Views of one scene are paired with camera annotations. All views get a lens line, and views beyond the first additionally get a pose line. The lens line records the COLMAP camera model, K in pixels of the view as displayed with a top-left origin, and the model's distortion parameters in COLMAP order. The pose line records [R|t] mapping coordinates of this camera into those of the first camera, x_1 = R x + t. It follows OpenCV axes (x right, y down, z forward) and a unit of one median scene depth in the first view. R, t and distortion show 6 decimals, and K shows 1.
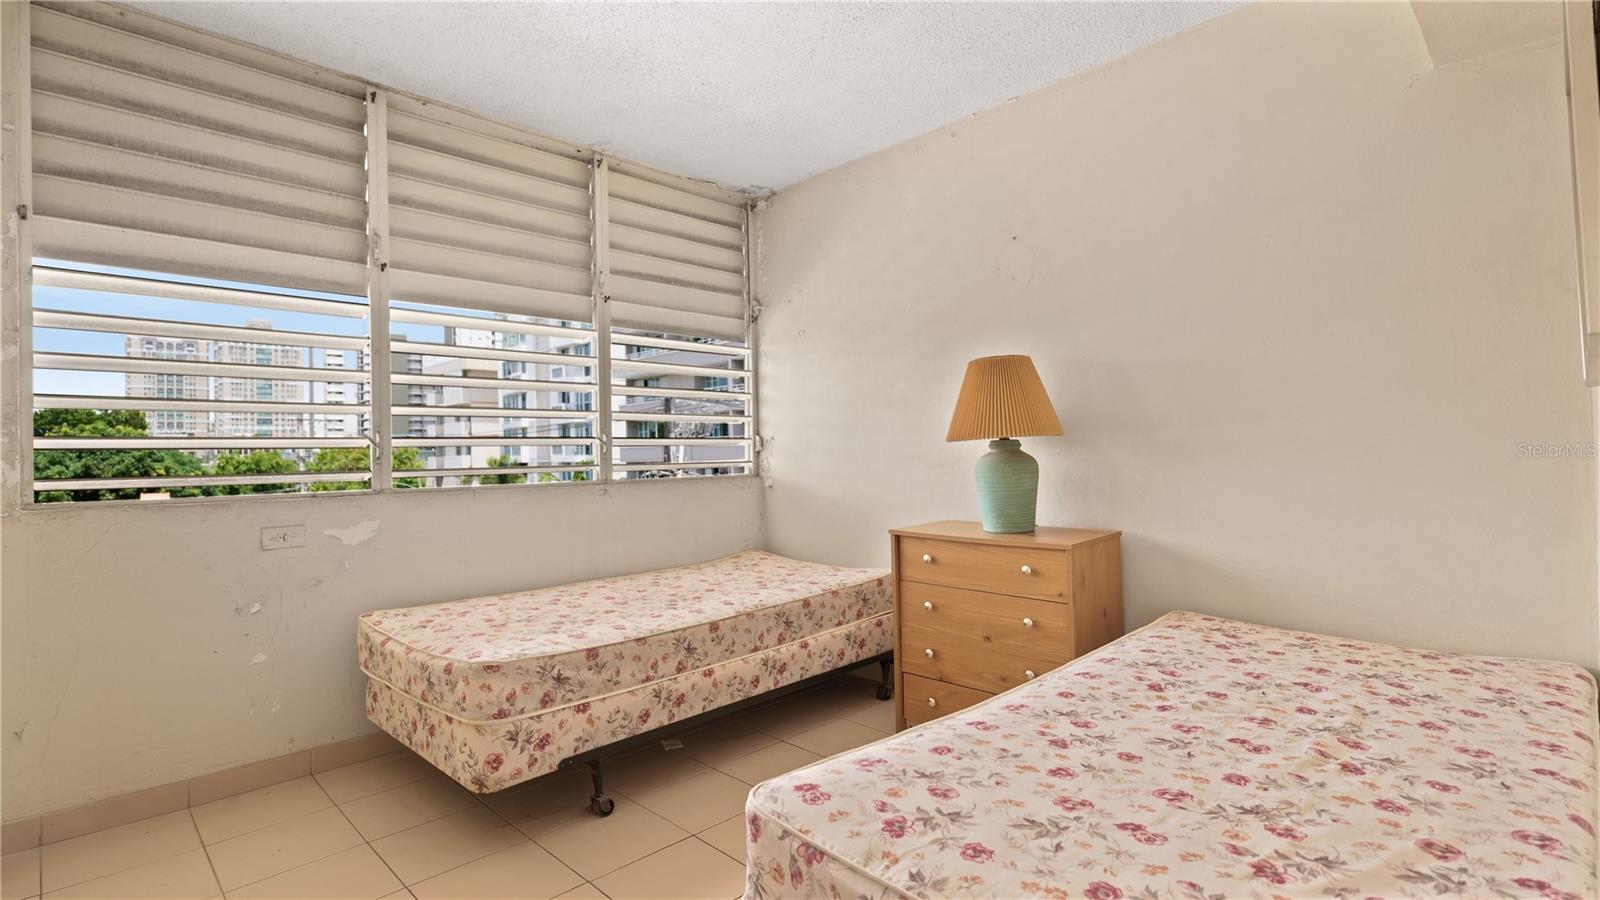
lens RADIAL K [[782.2, 0, 799.8], [0, 782.2, 424.0], [0, 0, 1]] dist [0.010508, -0.001087]
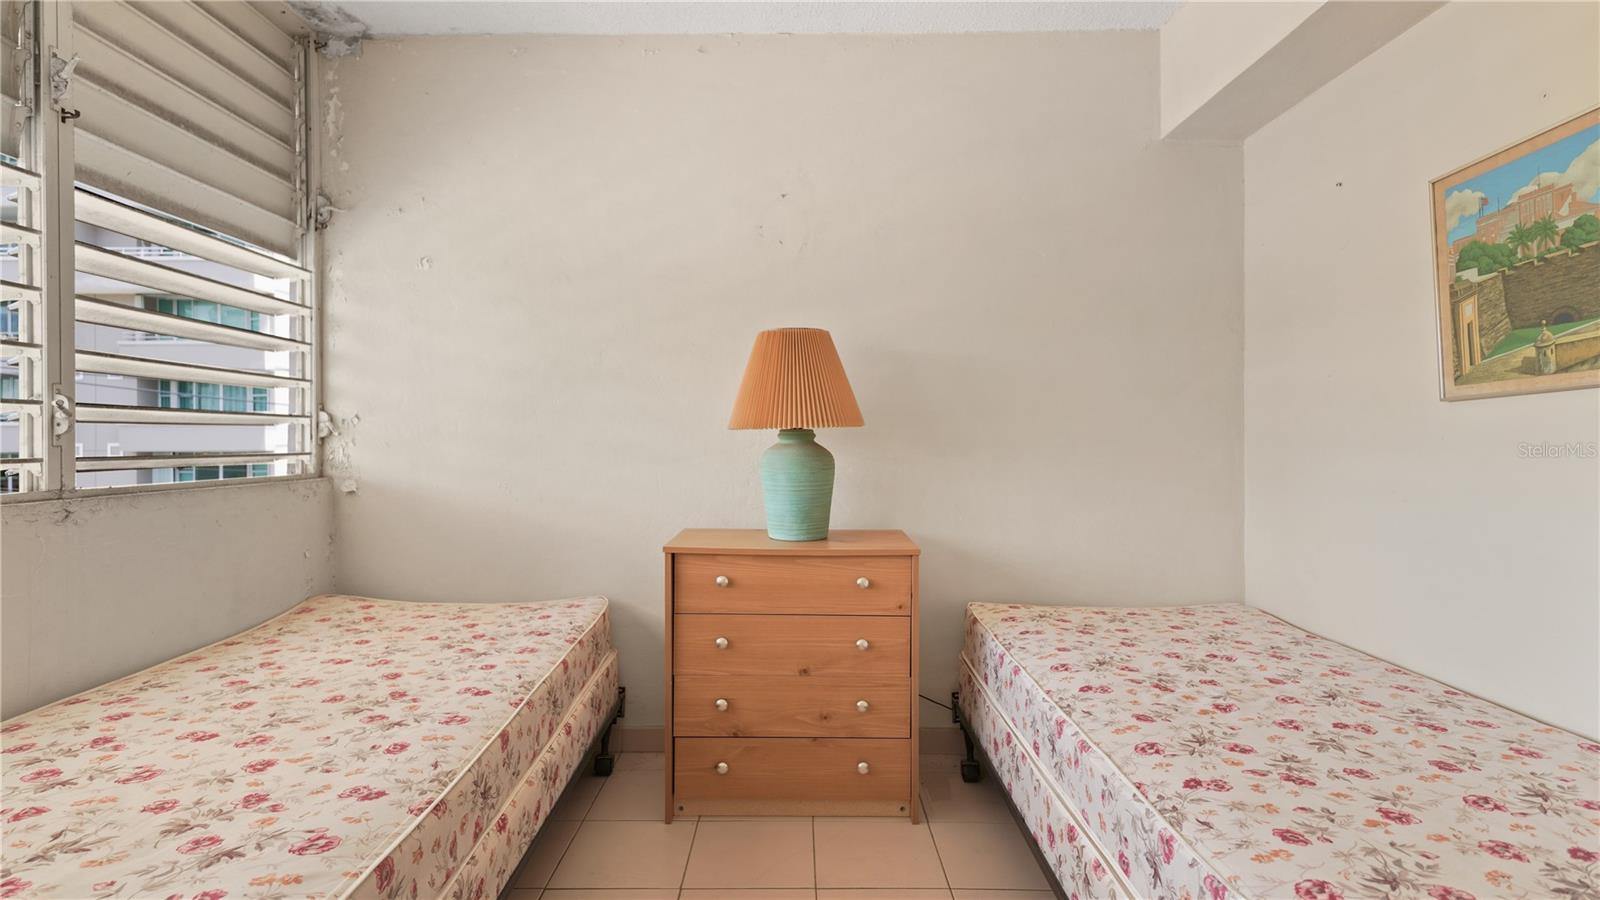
lens RADIAL K [[782.2, 0, 799.8], [0, 782.2, 424.0], [0, 0, 1]] dist [0.010508, -0.001087]
pose [[0.684341, 0.030304, 0.728532, -0.351609], [-0.038208, 0.999254, -0.005674, 0.018883], [-0.728160, -0.023953, 0.684988, 0.409168]]
